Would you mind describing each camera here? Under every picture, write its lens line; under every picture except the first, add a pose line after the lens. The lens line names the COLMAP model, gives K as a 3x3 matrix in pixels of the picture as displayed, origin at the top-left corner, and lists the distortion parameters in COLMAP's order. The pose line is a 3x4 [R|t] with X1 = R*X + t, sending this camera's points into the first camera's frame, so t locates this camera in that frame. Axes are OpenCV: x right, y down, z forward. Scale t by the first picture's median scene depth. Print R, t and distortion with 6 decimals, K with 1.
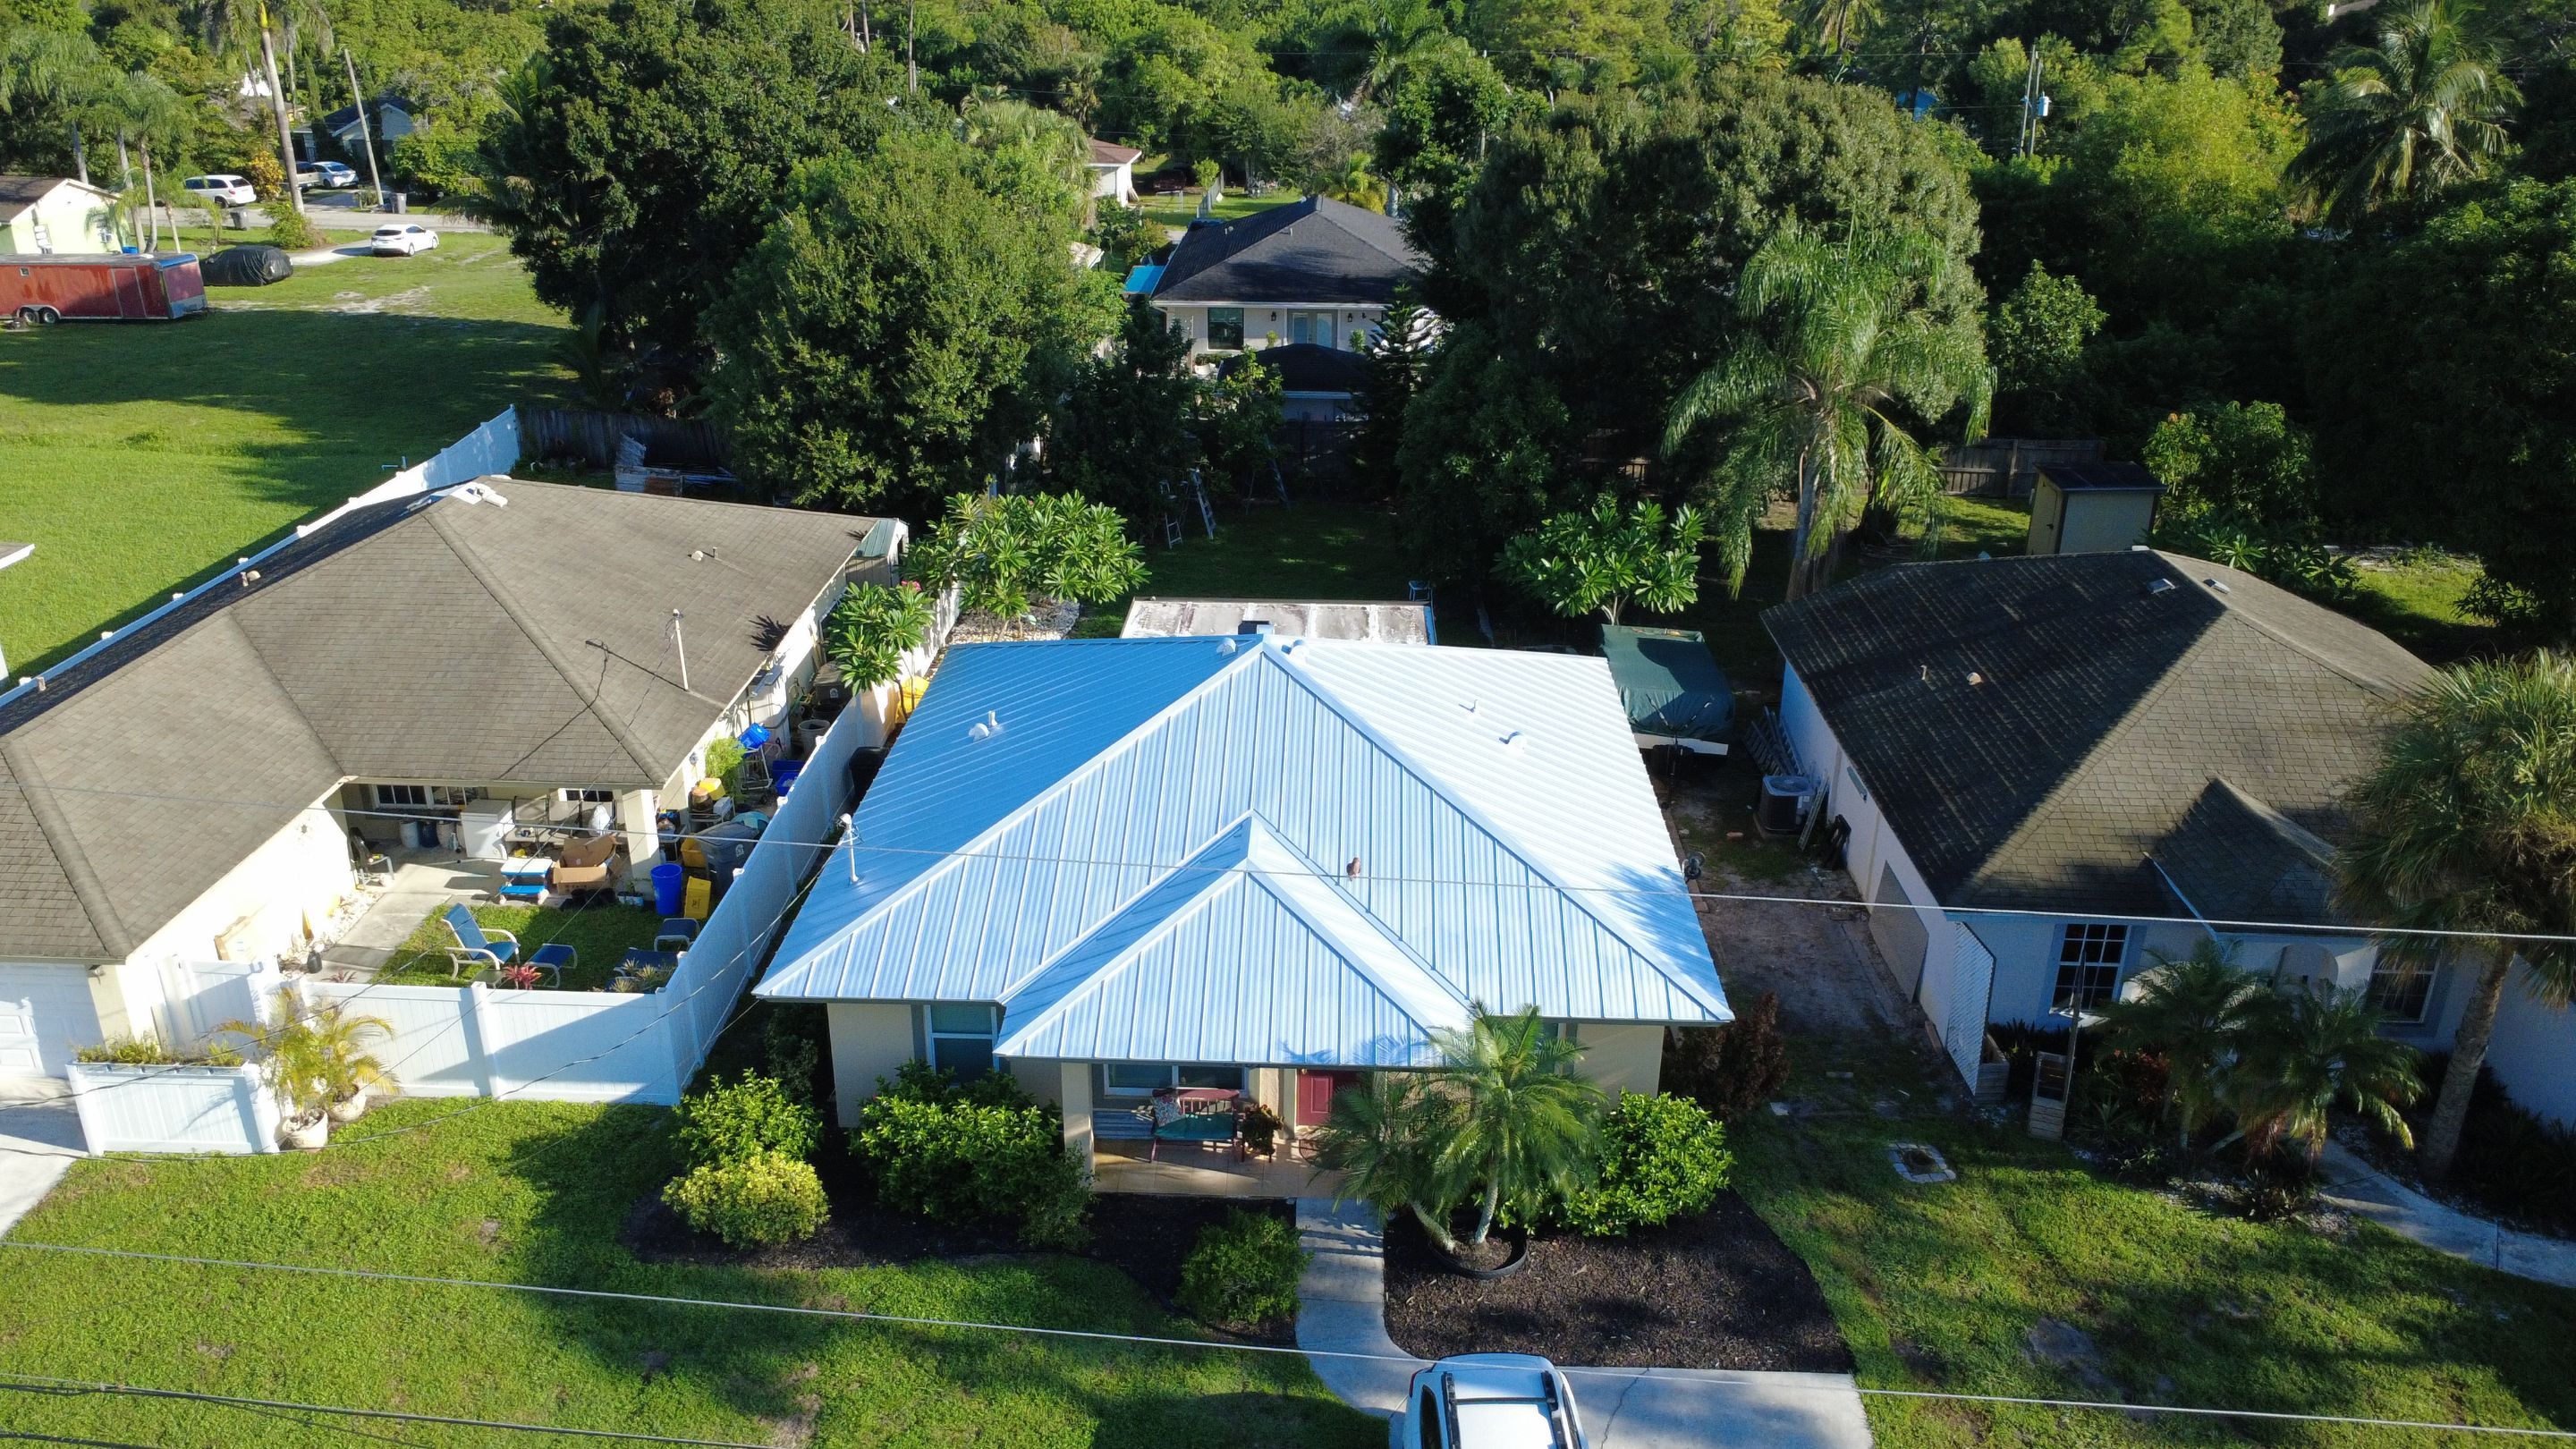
lens RADIAL K [[1868.3, 0, 1288.0], [0, 1868.3, 724.5], [0, 0, 1]] dist [0.005782, -0.002107]
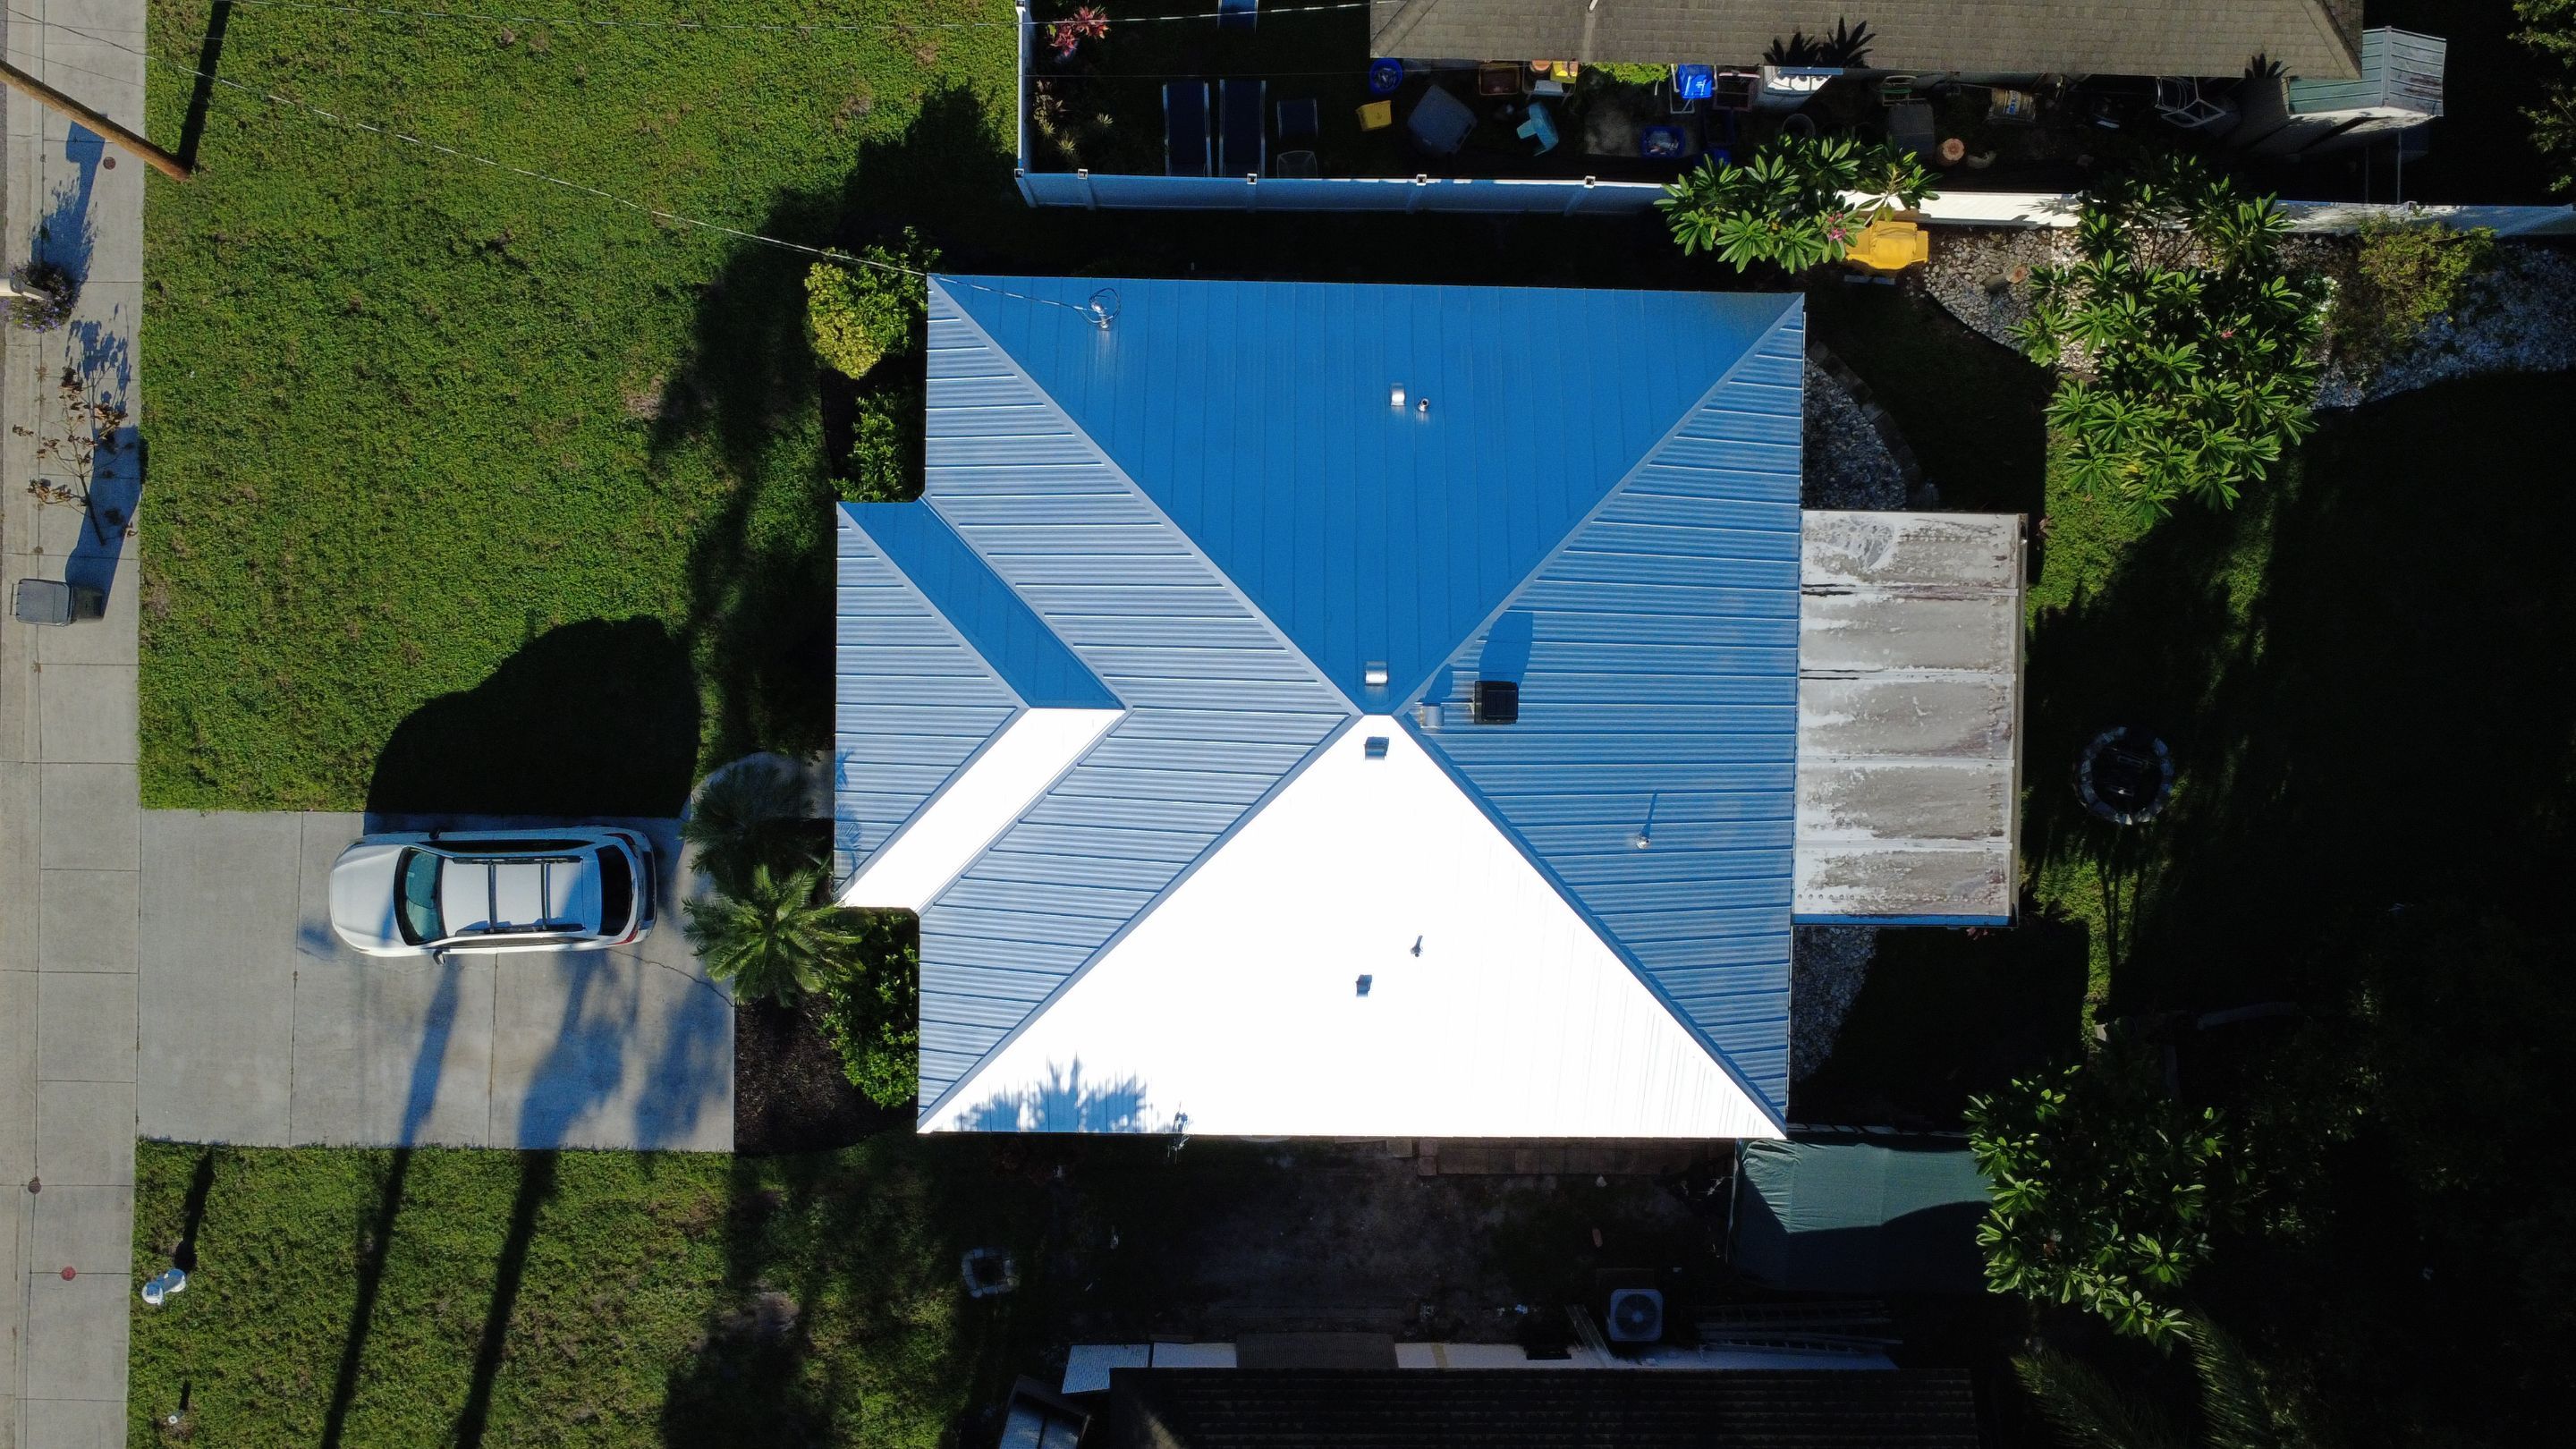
lens RADIAL K [[1859.0, 0, 1288.0], [0, 1859.0, 724.5], [0, 0, 1]] dist [-0.007595, -0.004857]
pose [[0.019189, 0.999744, 0.011975, -0.017124], [-0.413652, -0.002965, 0.910430, -0.687922], [0.910233, -0.022424, 0.413489, 0.517869]]
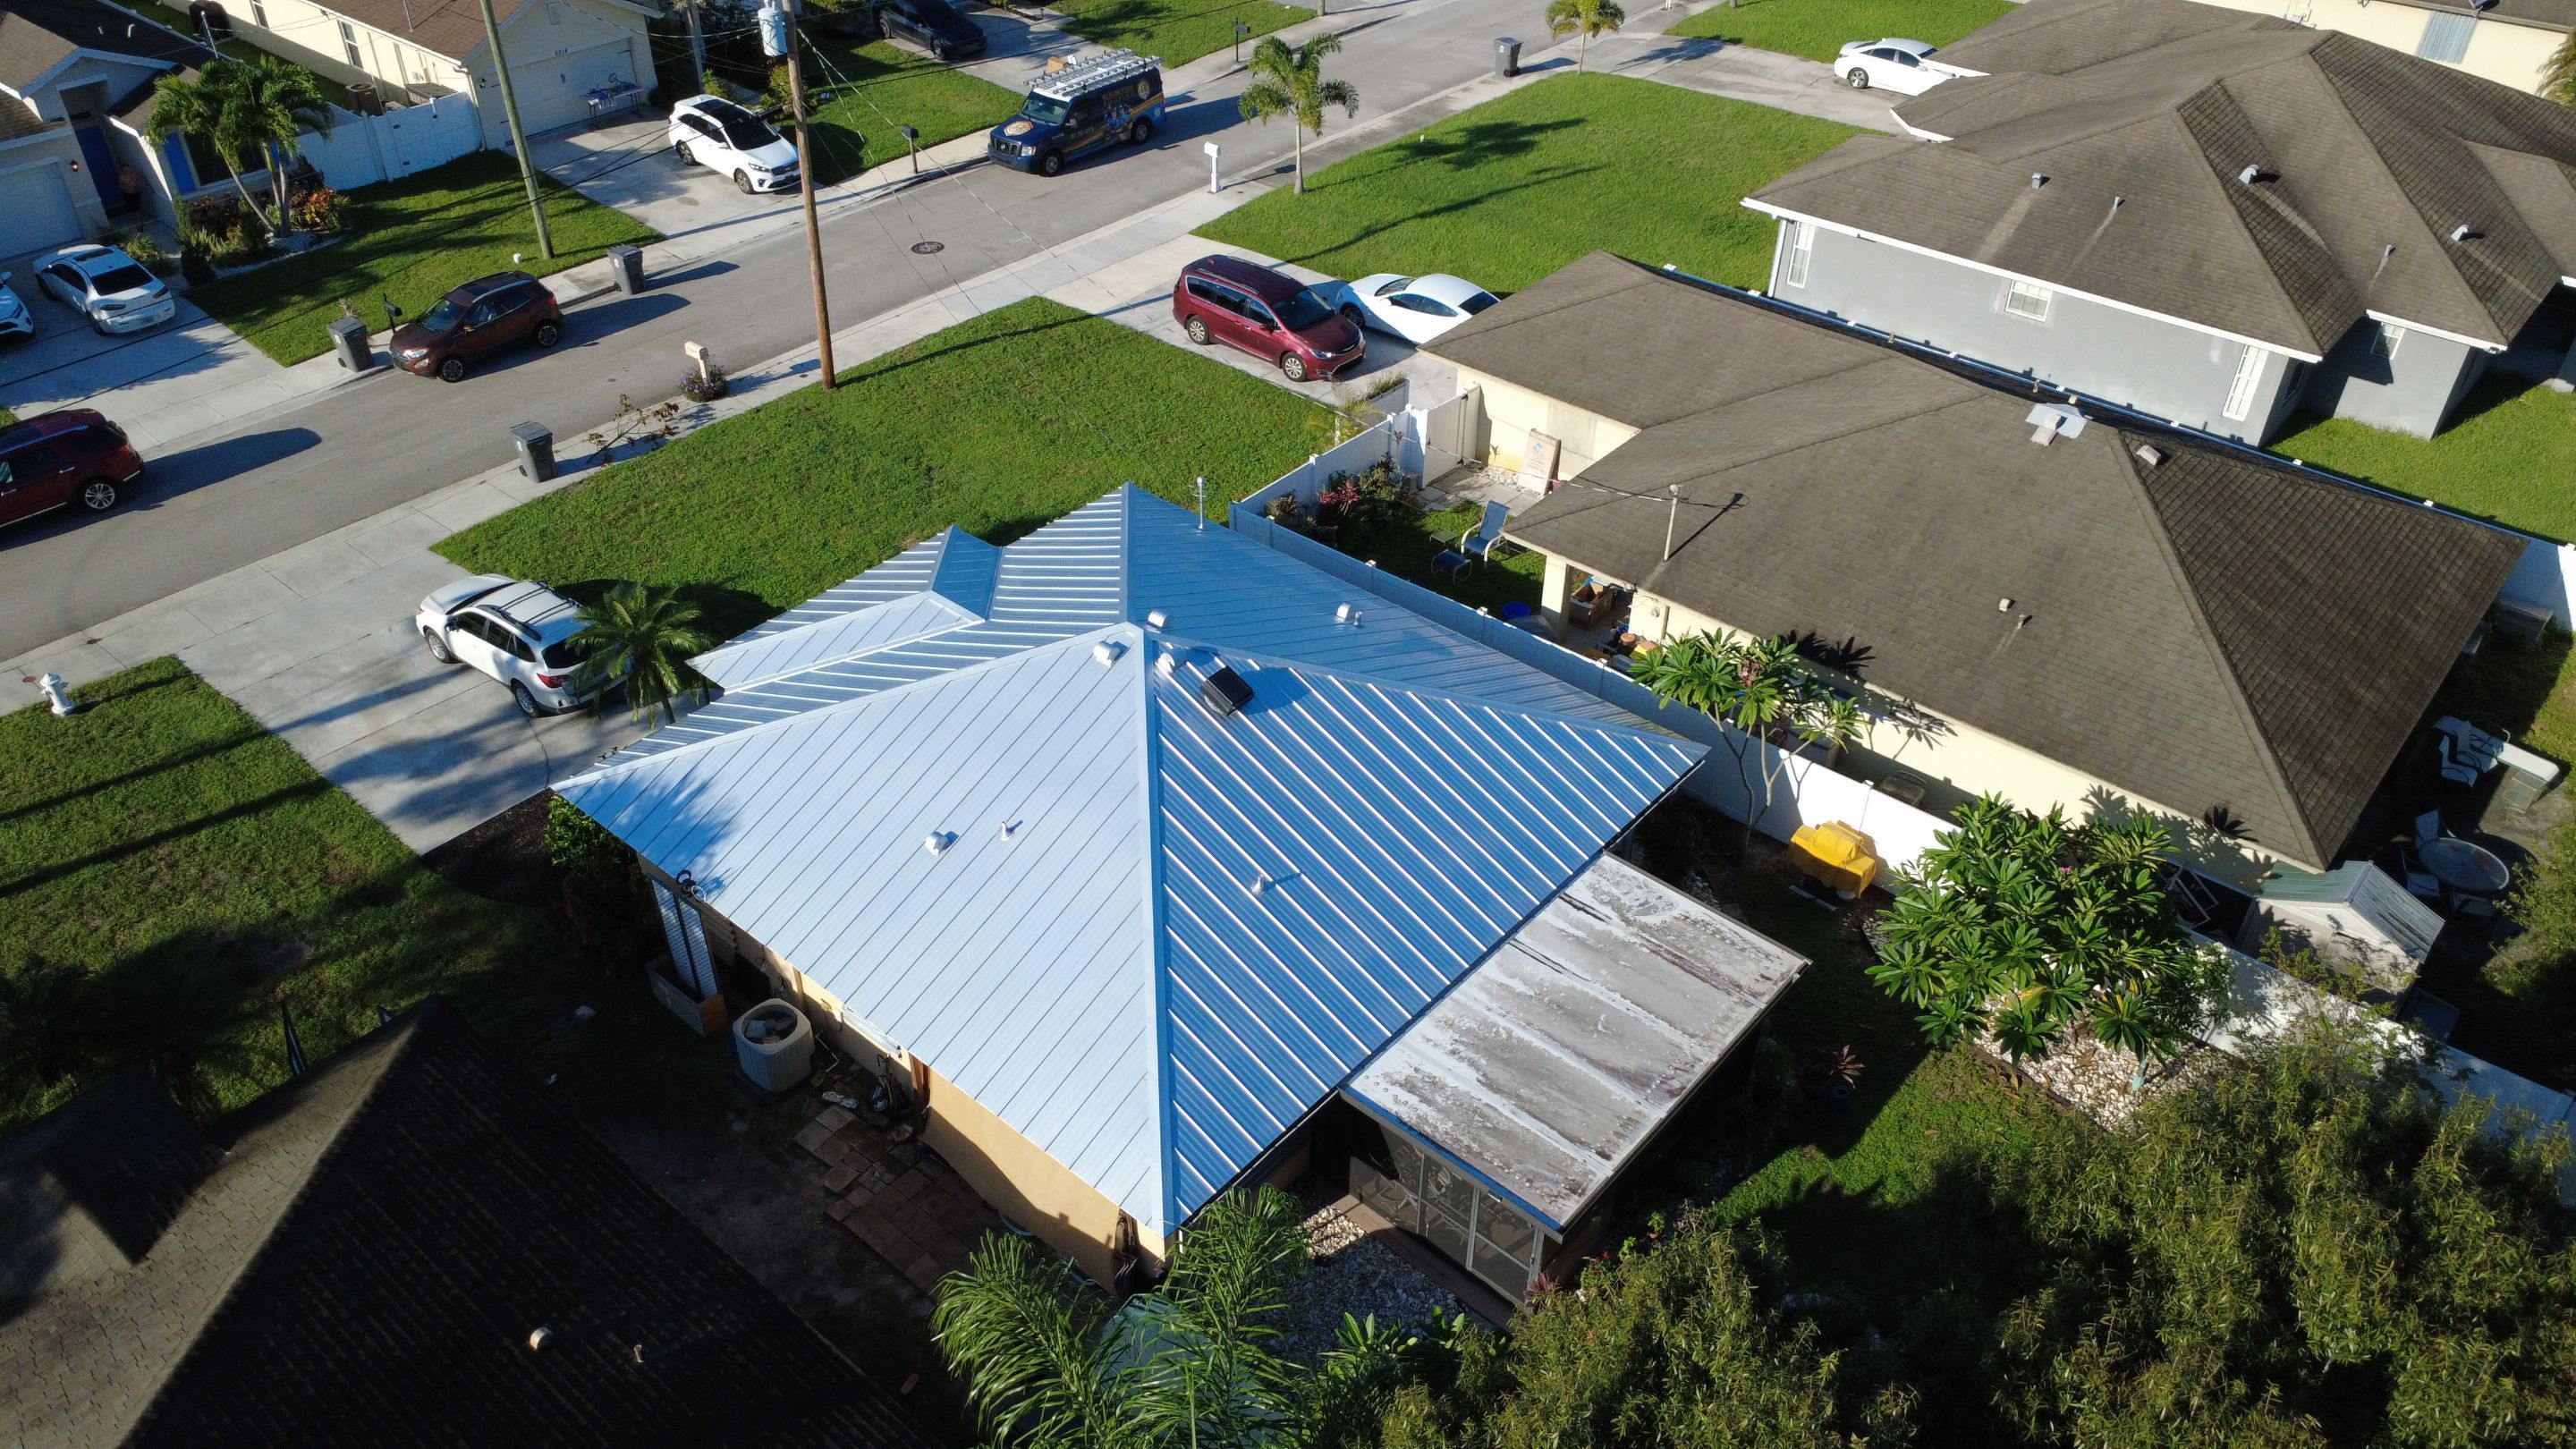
lens RADIAL K [[1859.0, 0, 1288.0], [0, 1859.0, 724.5], [0, 0, 1]] dist [-0.007595, -0.004857]
pose [[-0.623023, 0.455323, -0.636021, 0.477467], [-0.319806, 0.593772, 0.738349, -0.627756], [0.713839, 0.663412, -0.224318, 1.105793]]
